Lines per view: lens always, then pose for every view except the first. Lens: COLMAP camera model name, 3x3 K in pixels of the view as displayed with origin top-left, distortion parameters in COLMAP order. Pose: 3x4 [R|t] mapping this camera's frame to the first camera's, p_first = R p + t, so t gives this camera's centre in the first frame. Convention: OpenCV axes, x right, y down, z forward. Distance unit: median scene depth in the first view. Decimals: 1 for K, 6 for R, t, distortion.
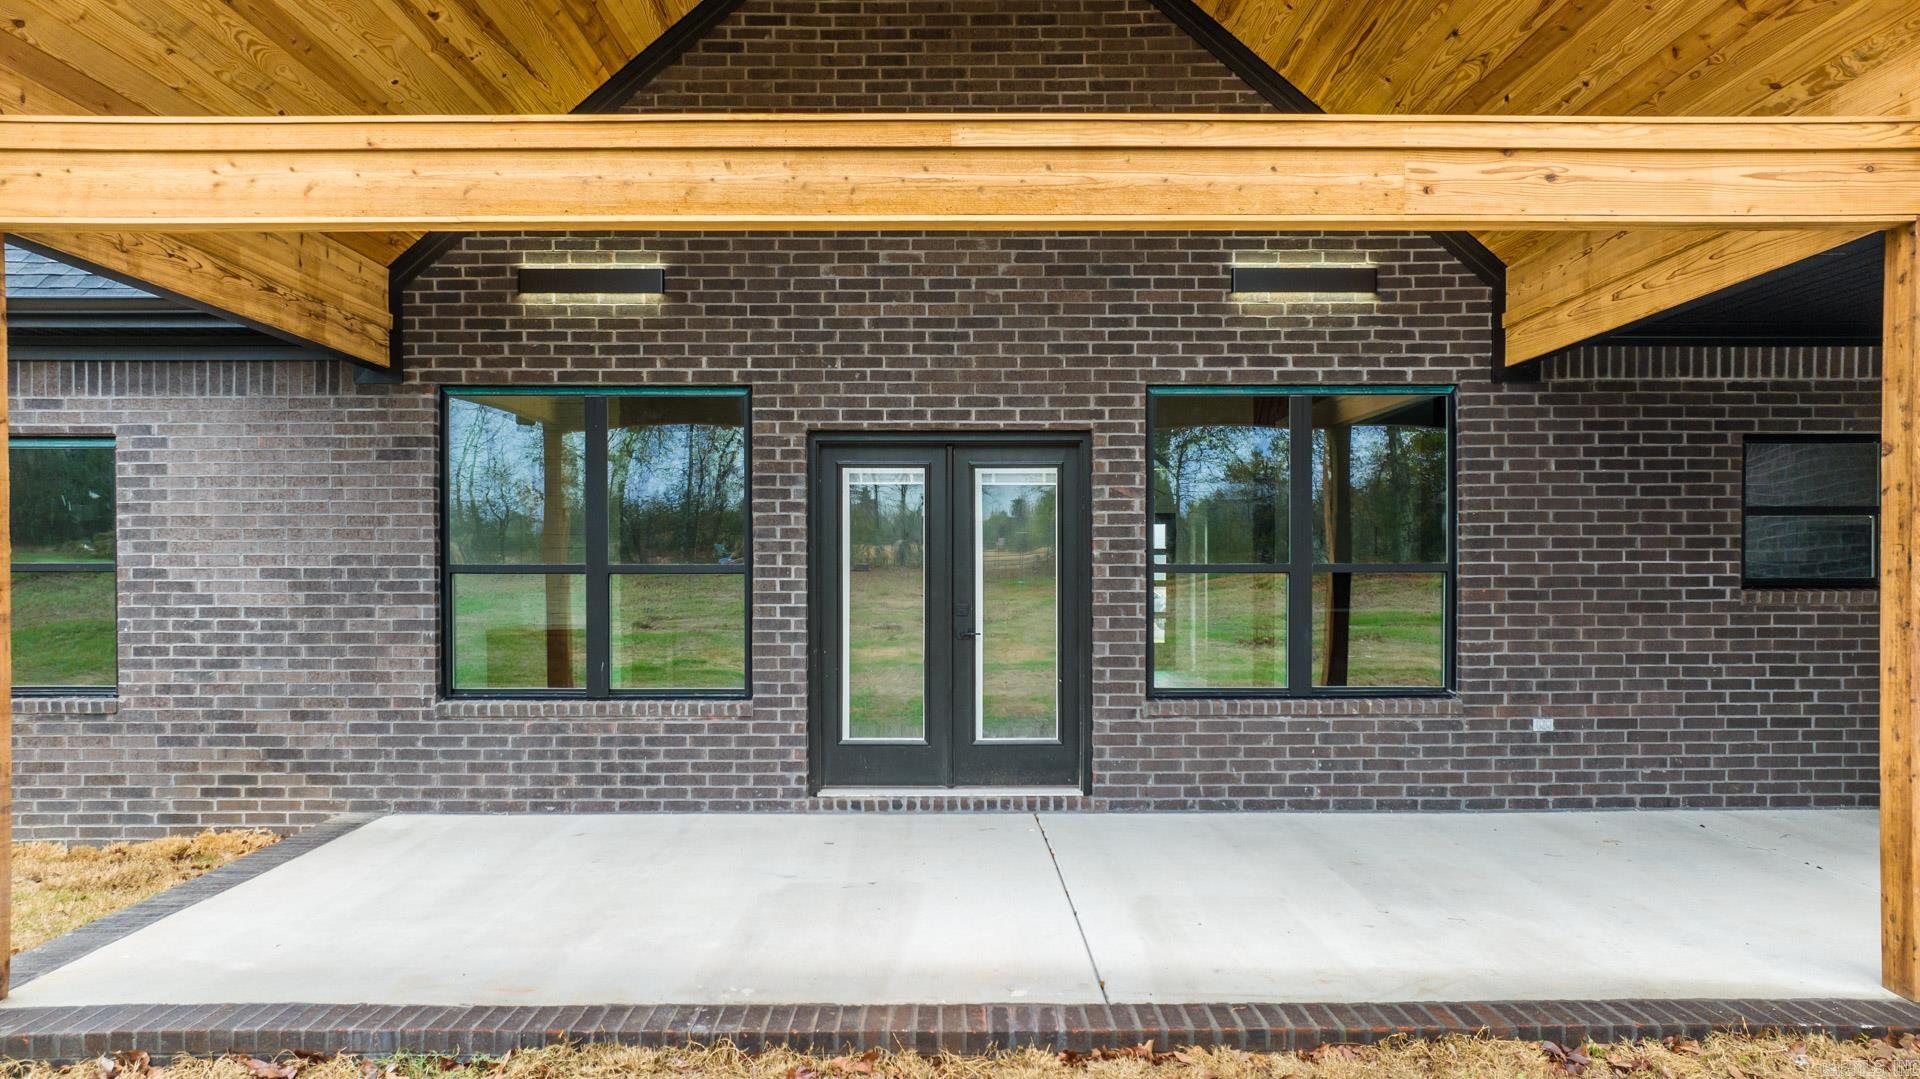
lens RADIAL K [[1326.4, 0, 956.3], [0, 1326.4, 557.1], [0, 0, 1]] dist [-0.003677, -0.002969]
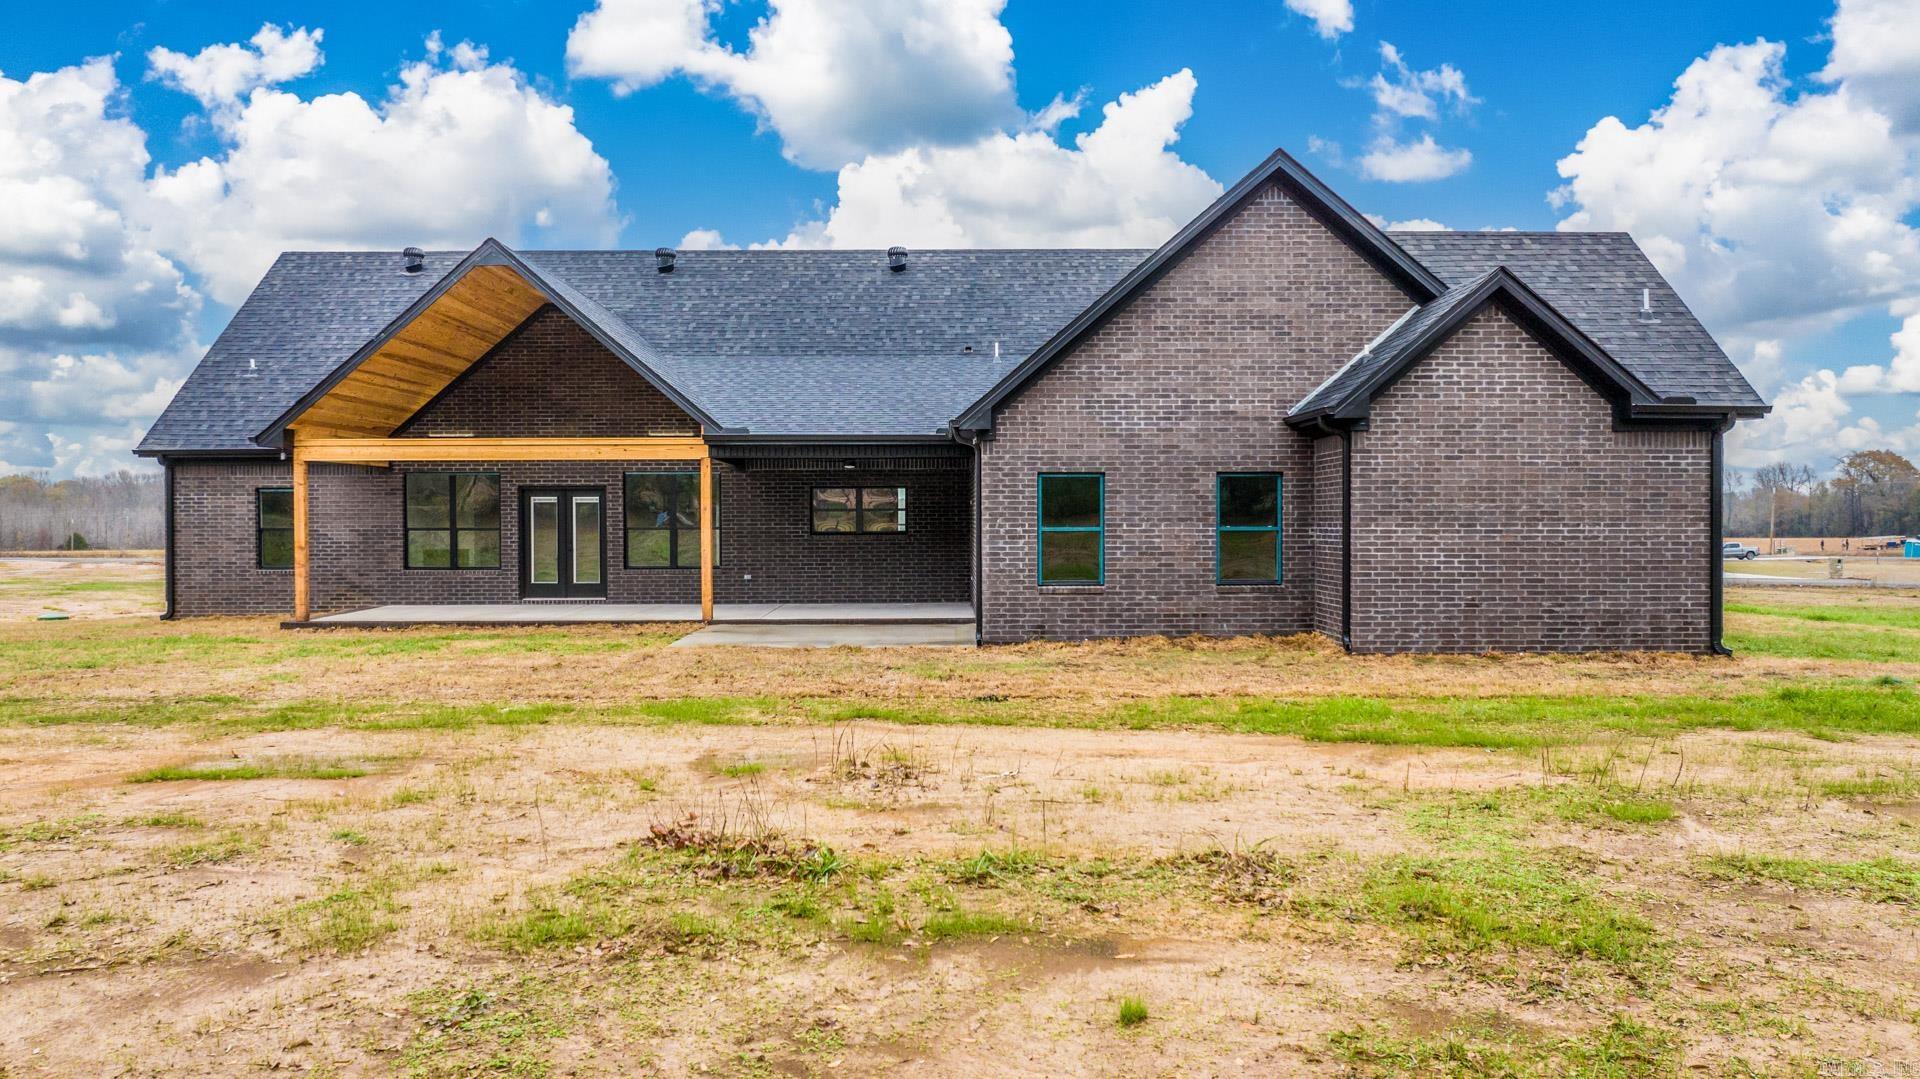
lens RADIAL K [[1326.4, 0, 955.0], [0, 1326.4, 534.4], [0, 0, 1]] dist [-0.003677, -0.002969]
pose [[0.999984, -0.001737, 0.005333, 0.932041], [0.001662, 0.999902, 0.013884, -0.020800], [-0.005357, -0.013875, 0.999889, -2.228609]]
